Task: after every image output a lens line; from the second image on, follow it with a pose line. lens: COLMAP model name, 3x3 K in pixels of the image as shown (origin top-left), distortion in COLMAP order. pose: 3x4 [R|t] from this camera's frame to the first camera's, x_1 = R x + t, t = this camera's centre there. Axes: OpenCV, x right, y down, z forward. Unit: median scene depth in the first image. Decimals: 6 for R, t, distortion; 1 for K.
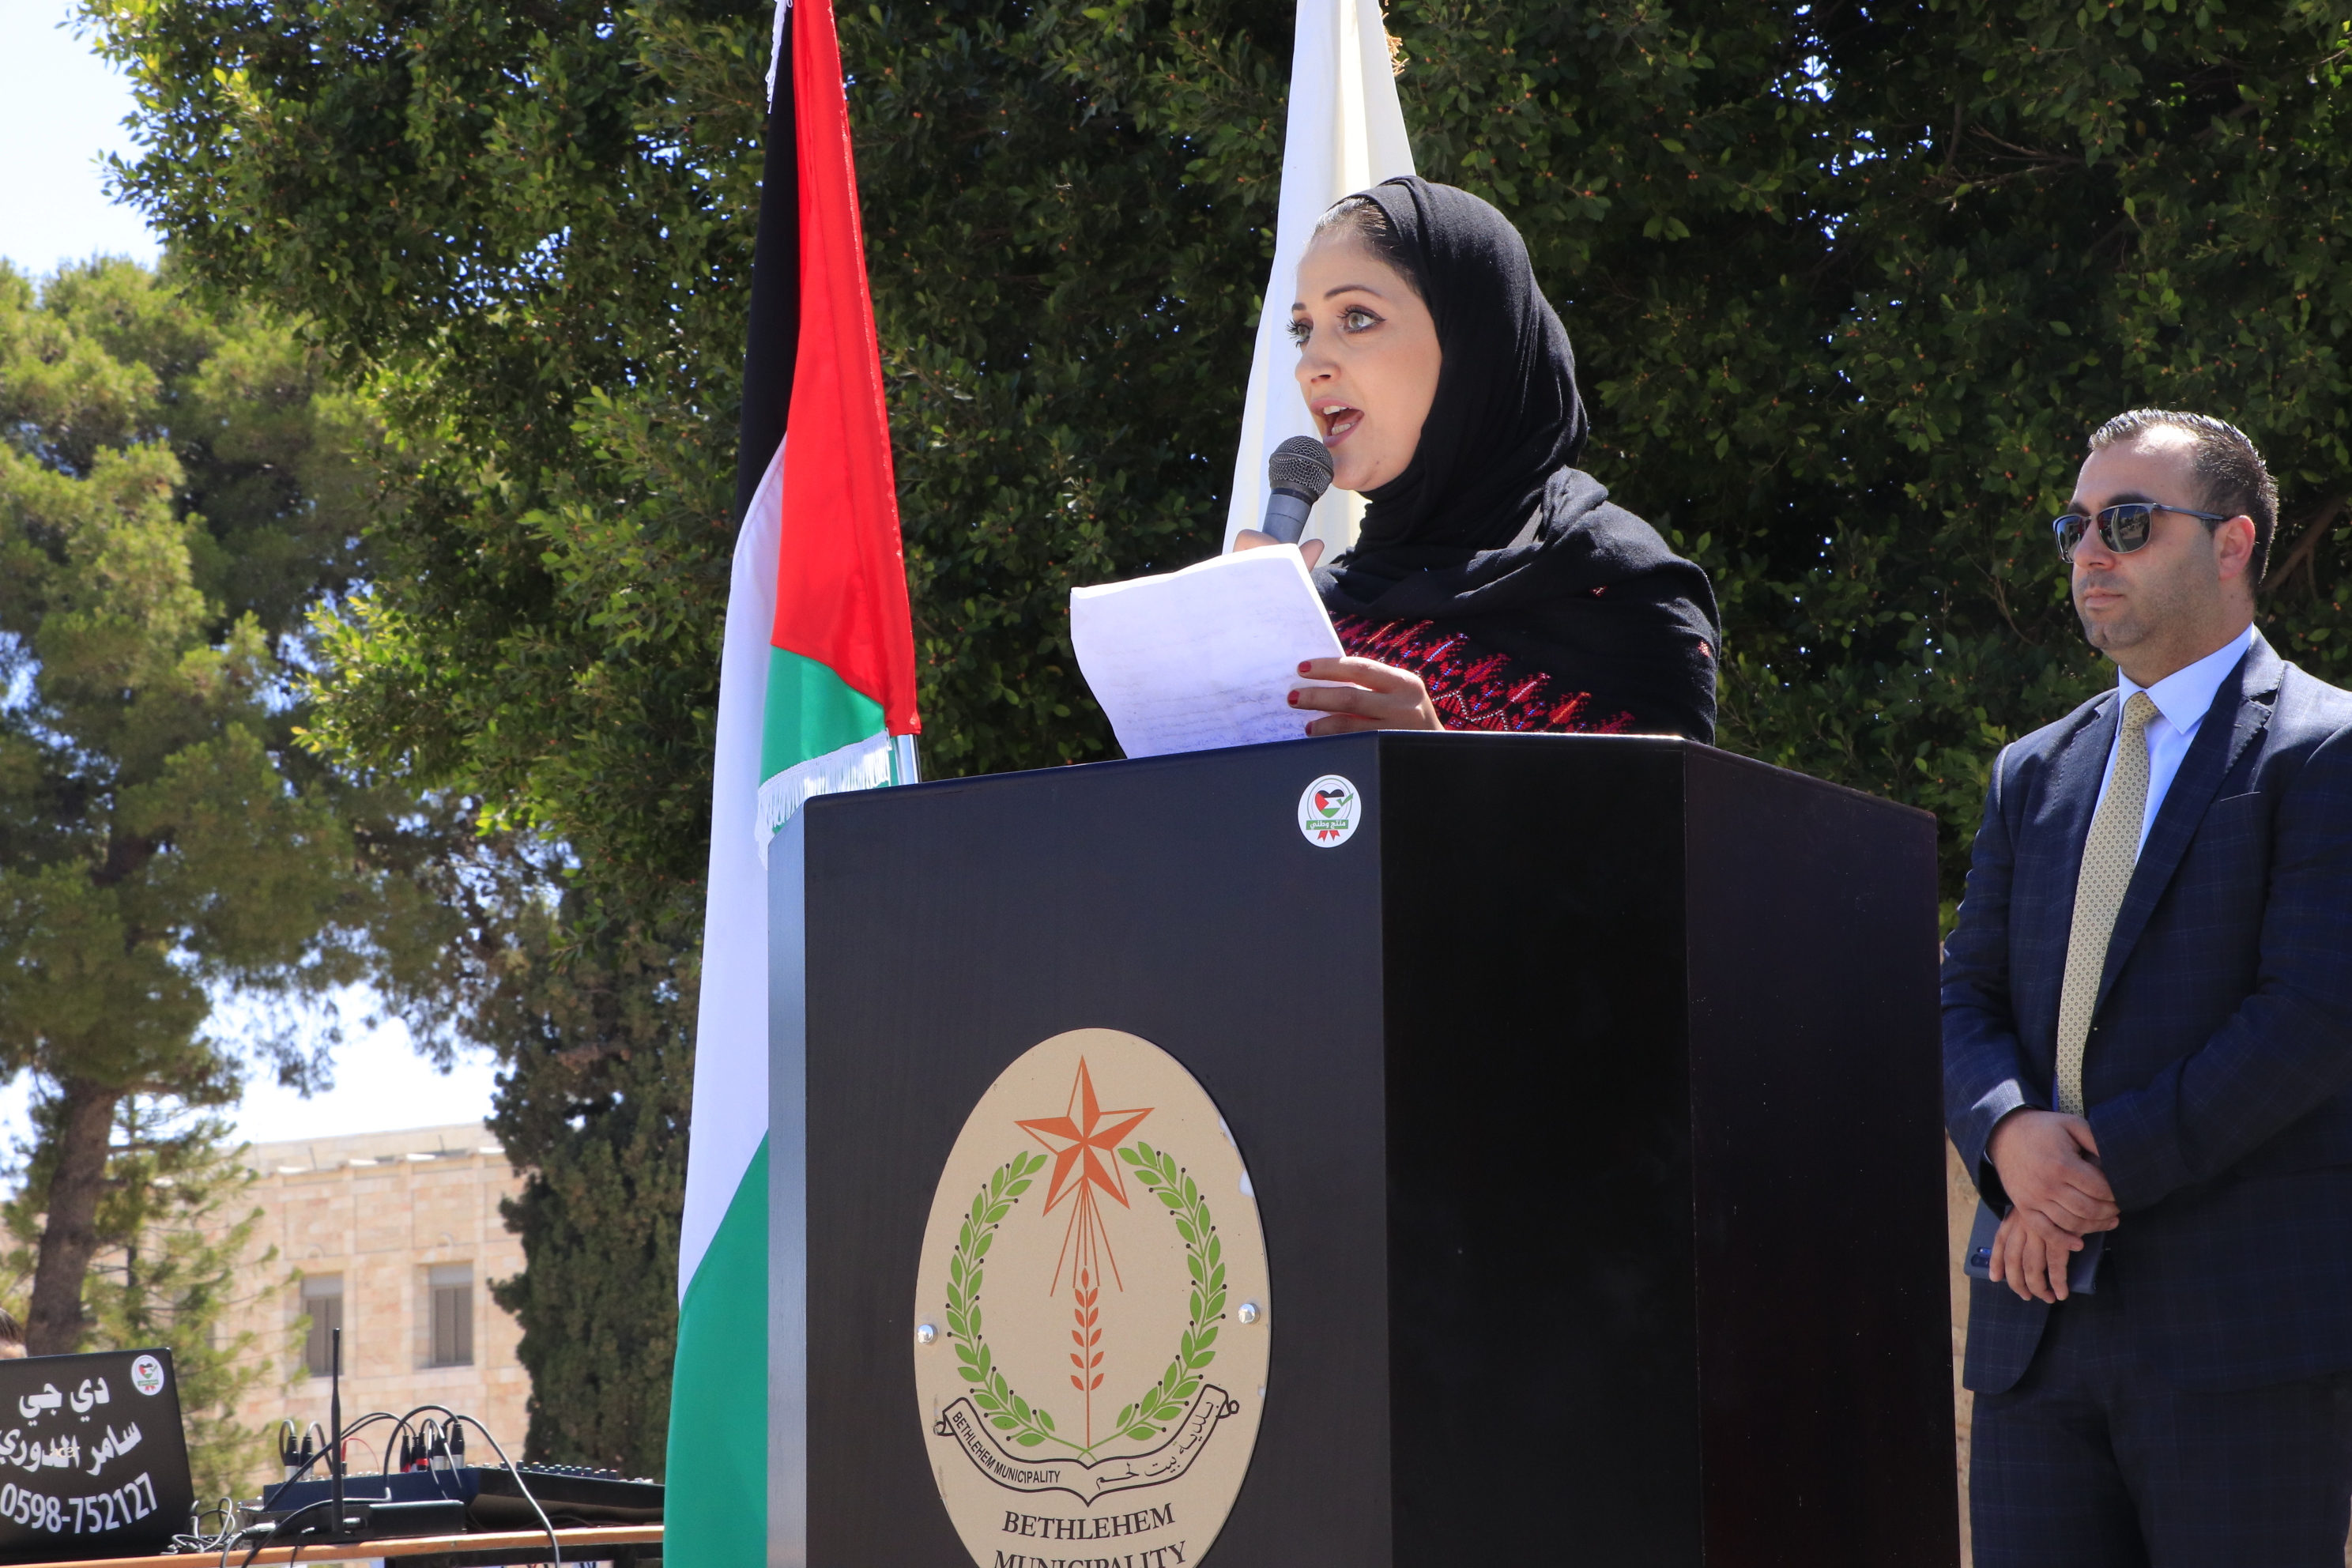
lens RADIAL K [[6496.3, 0, 1116.6], [0, 6496.3, 773.3], [0, 0, 1]] dist [0.371462, 2.170436]
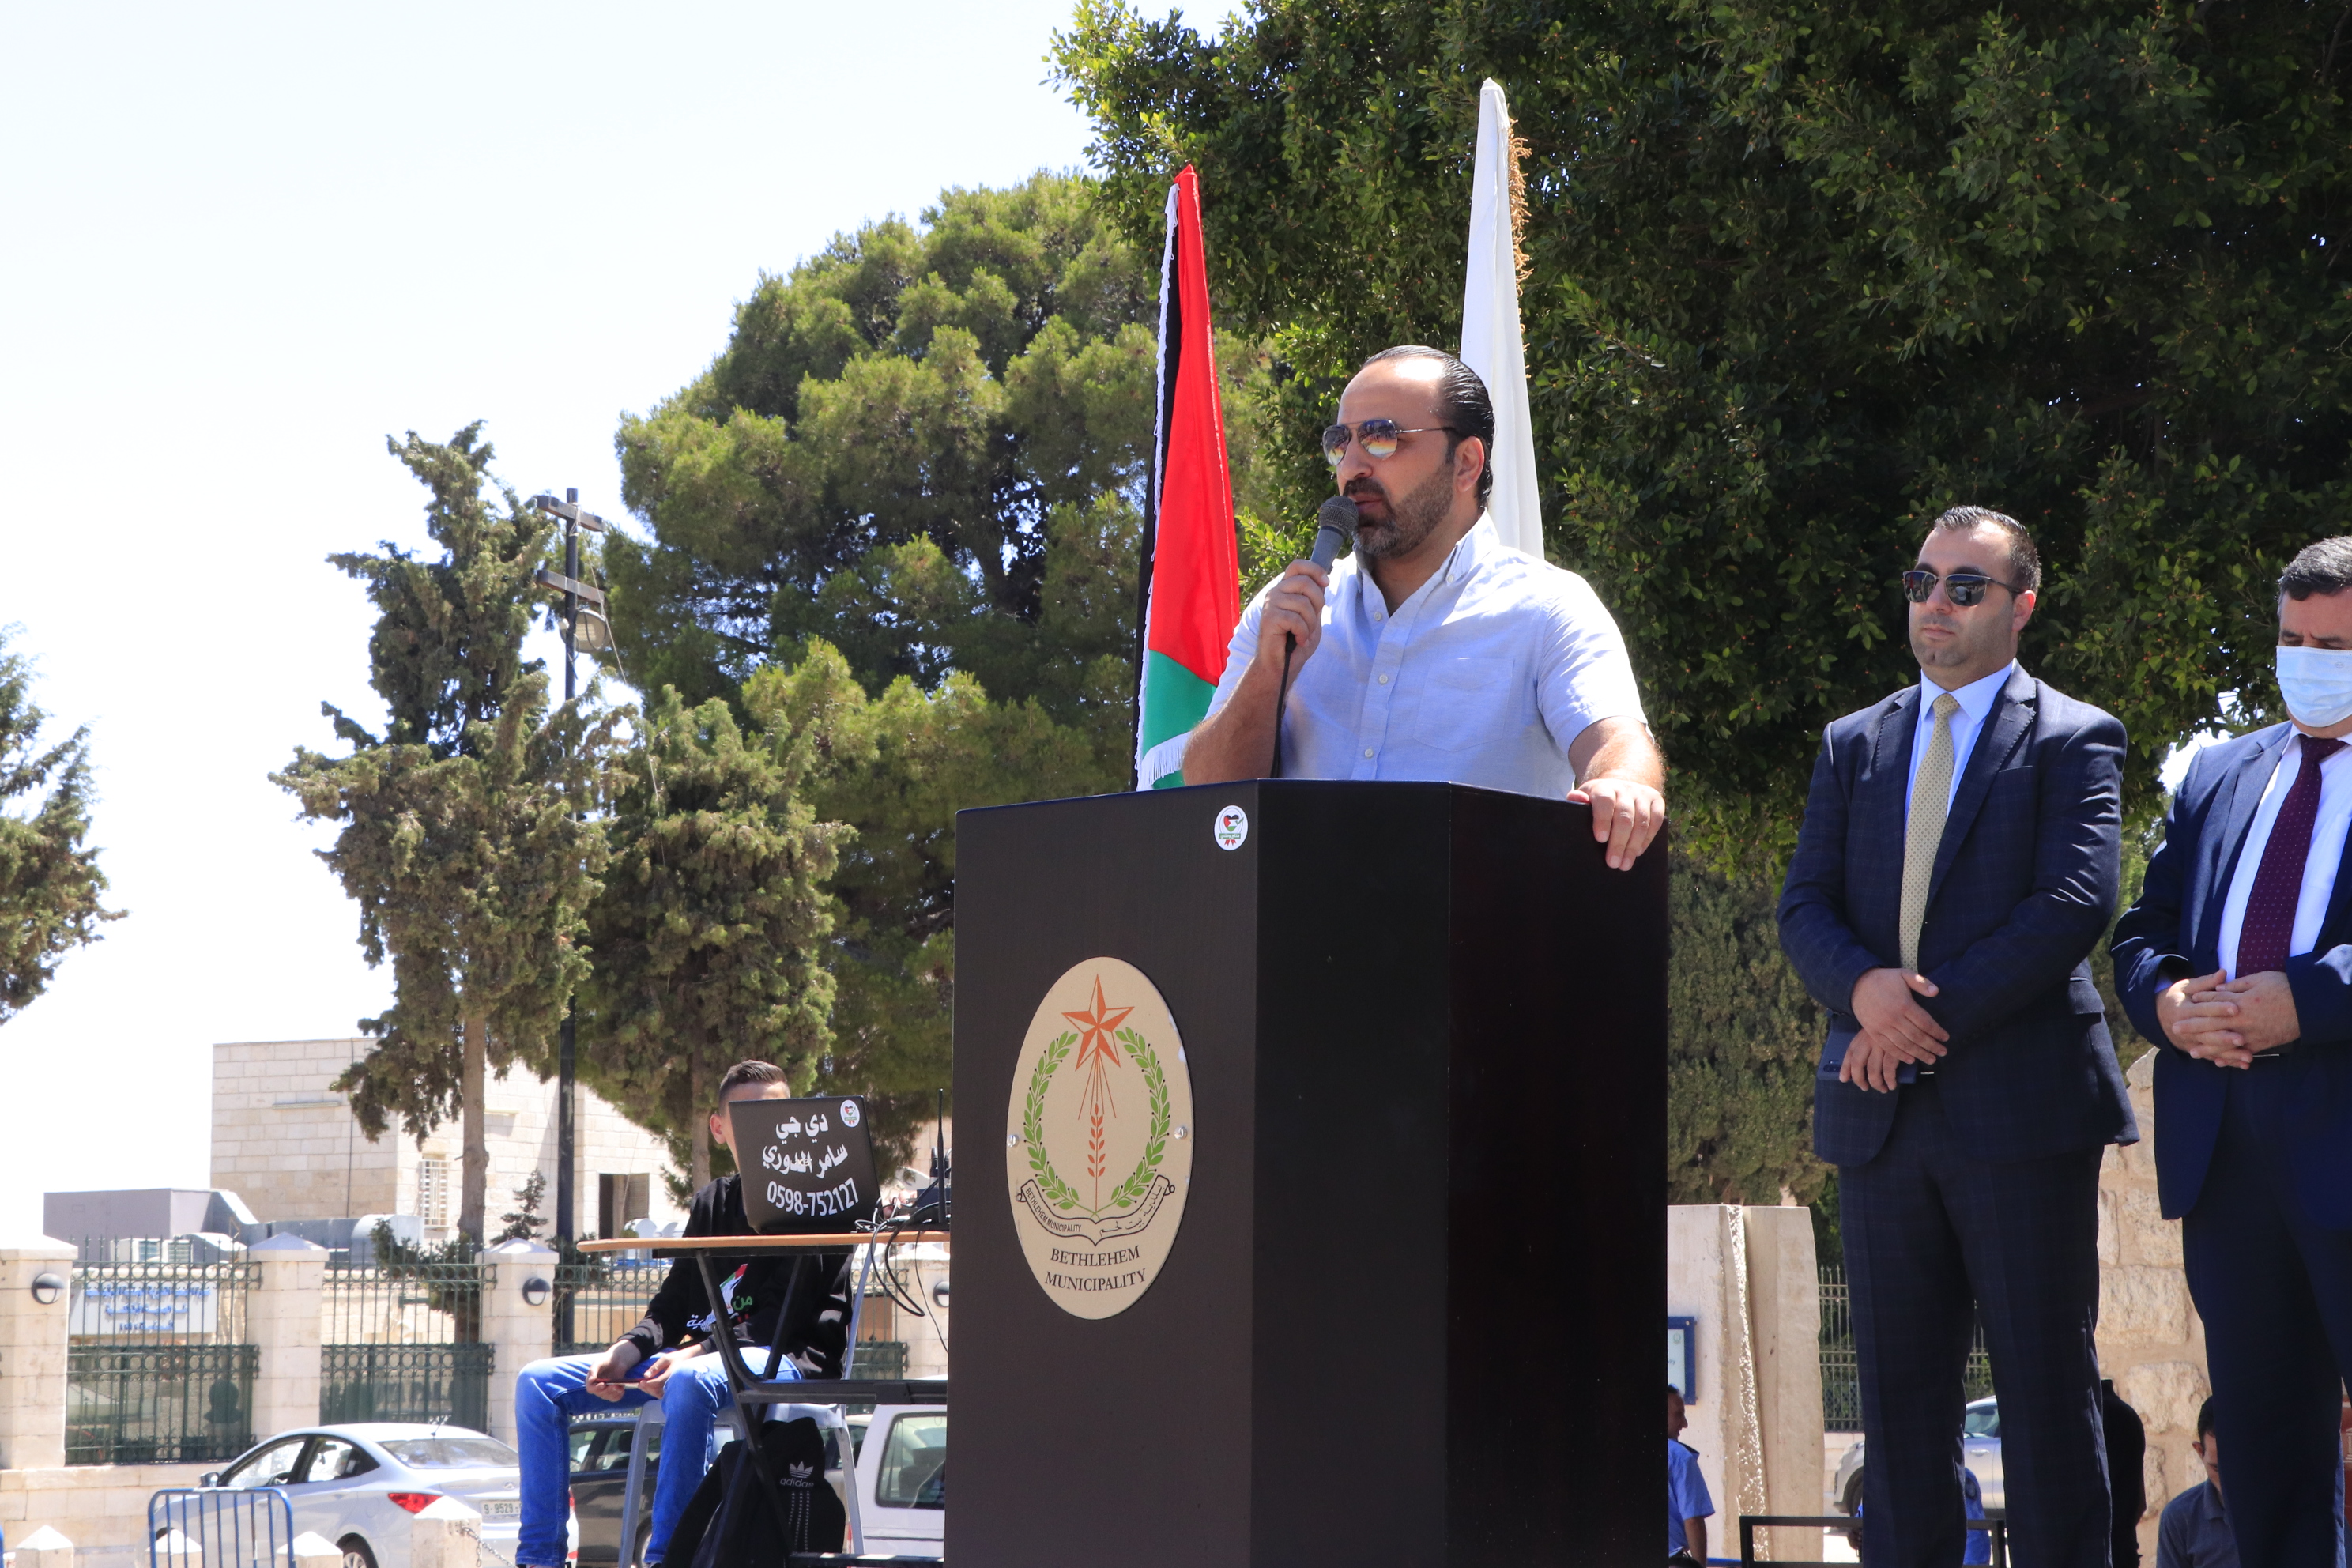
lens RADIAL K [[5336.1, 0, 1176.0], [0, 5336.1, 784.0], [0, 0, 1]] dist [0.084822, 5.930243]
pose [[0.983890, -0.000434, -0.178777, 0.140840], [0.008157, 0.999065, 0.042464, -0.033943], [0.178591, -0.043238, 0.982973, -0.175815]]
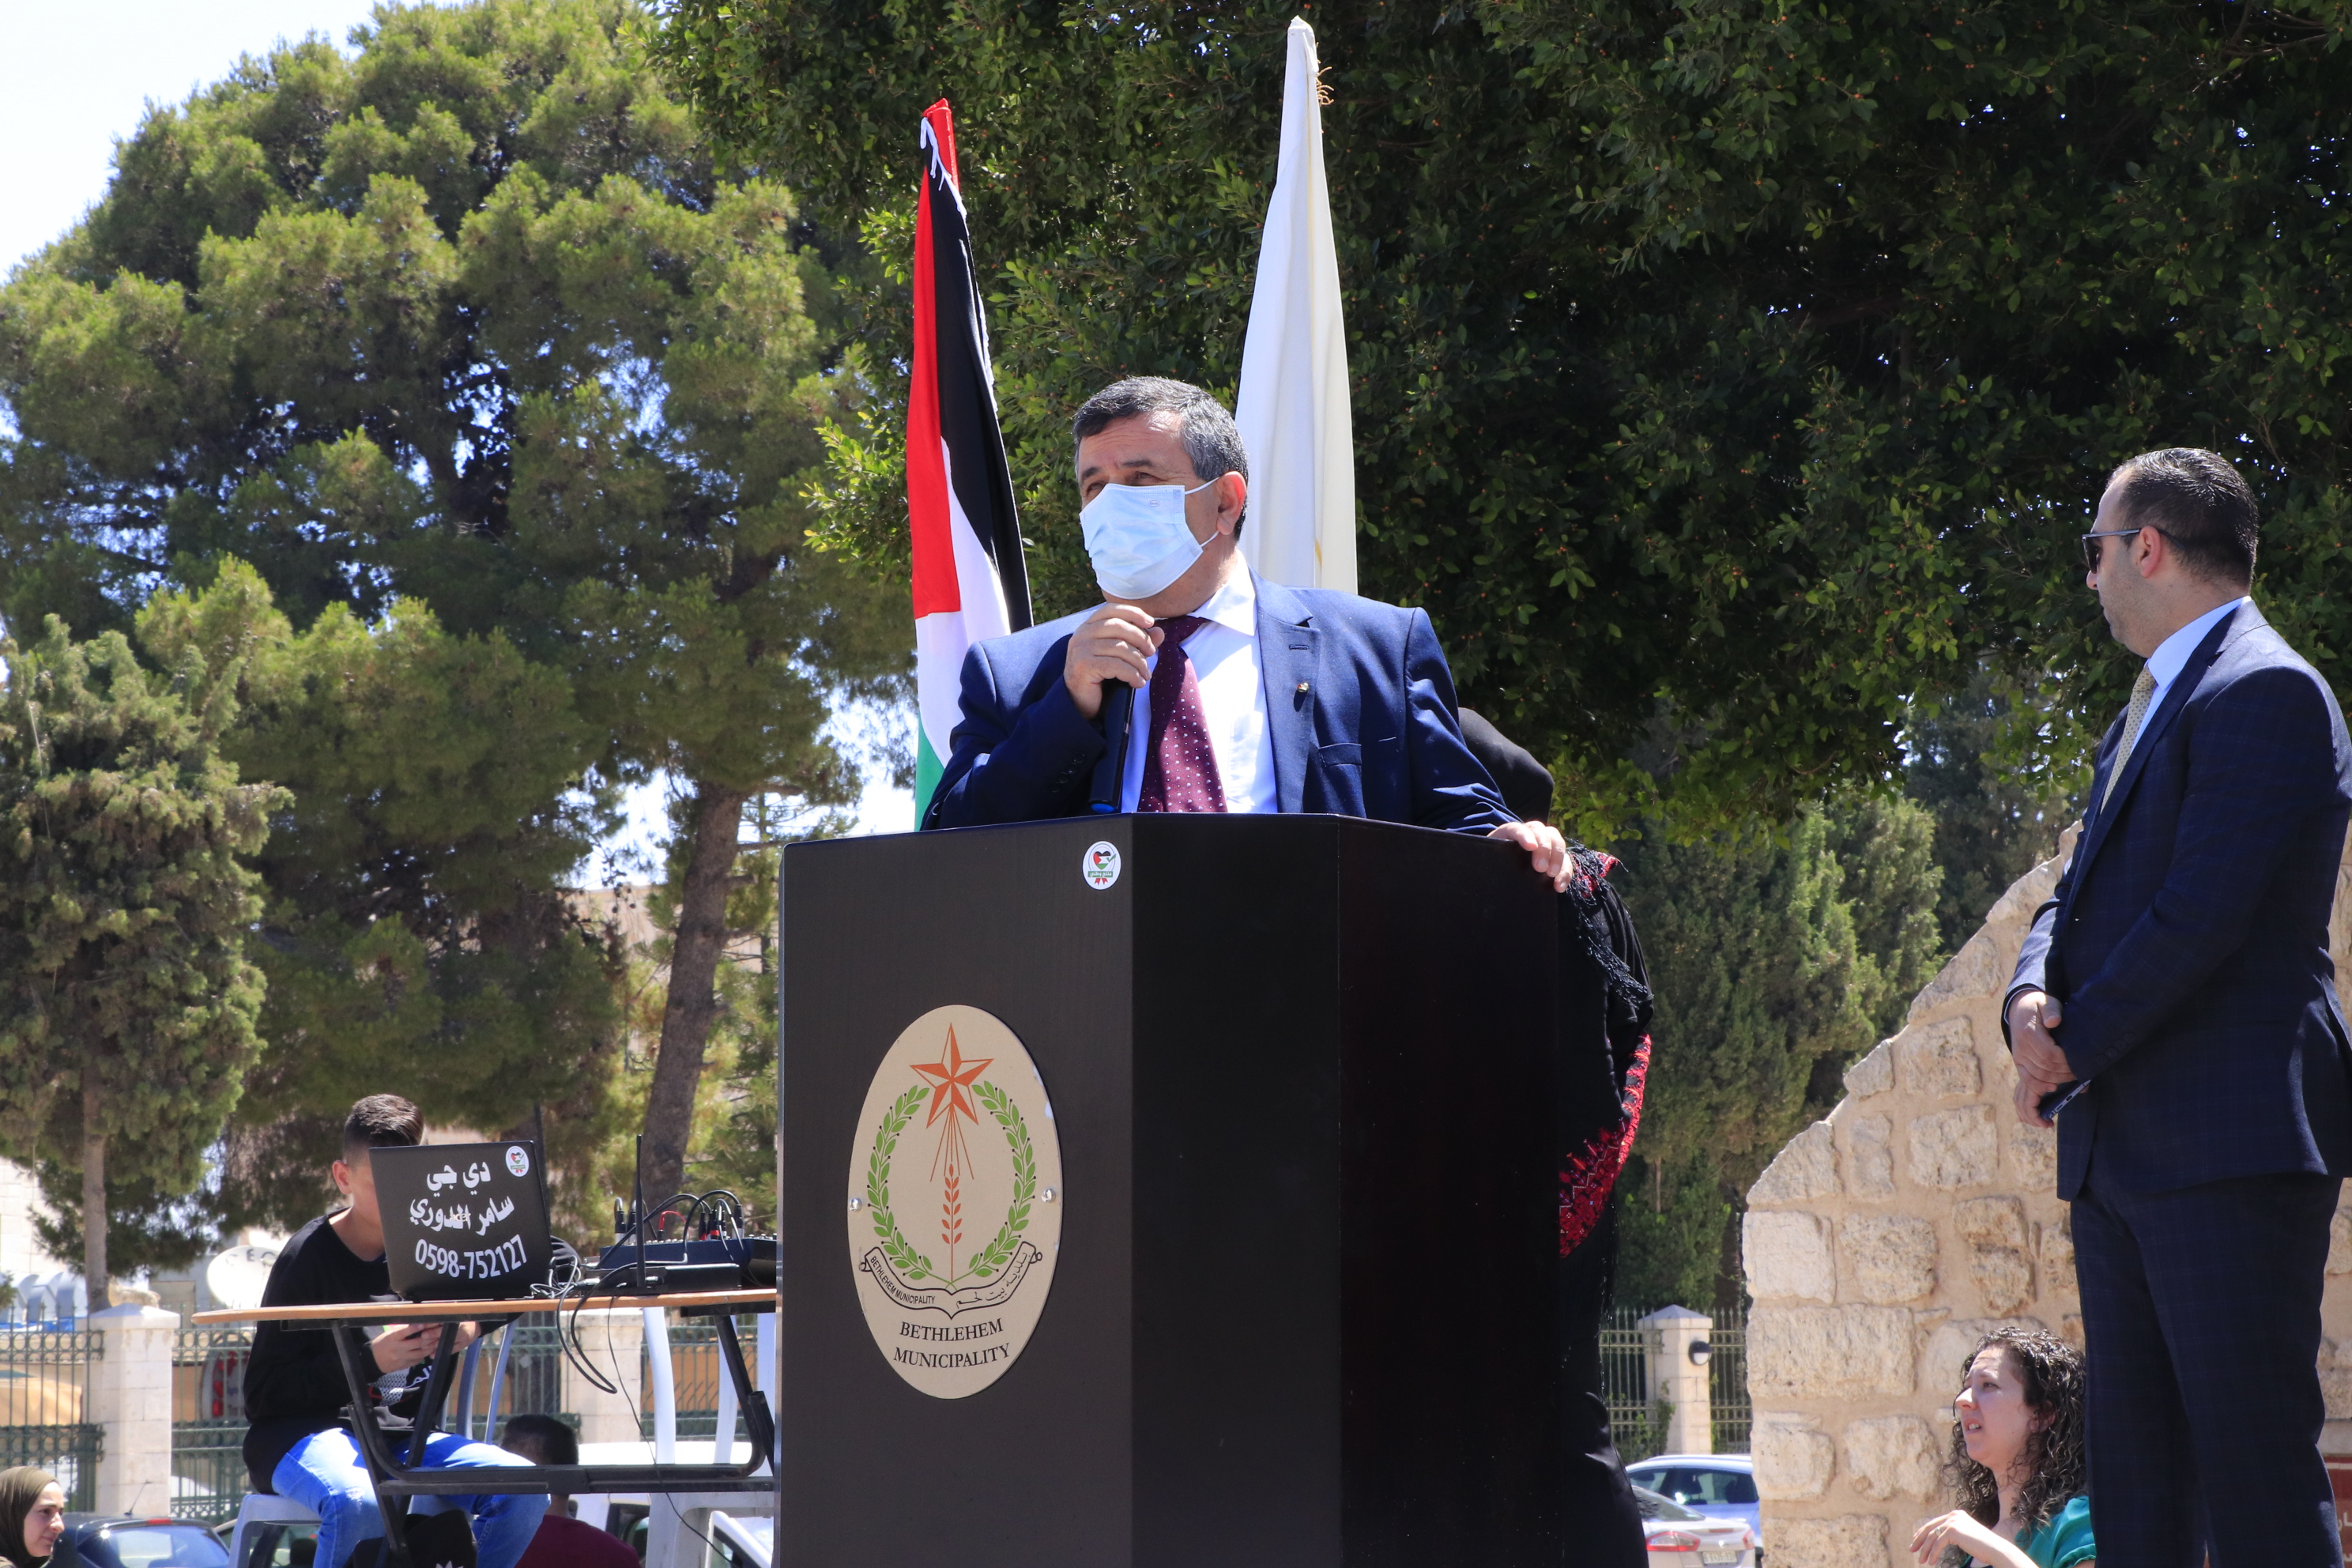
lens RADIAL K [[6512.6, 0, 1176.0], [0, 6512.6, 784.0], [0, 0, 1]] dist [0.415816, 2.525485]
pose [[0.995513, -0.002180, -0.094595, 0.105183], [0.007213, 0.998574, 0.052899, -0.050792], [0.094345, -0.053344, 0.994109, -0.276229]]
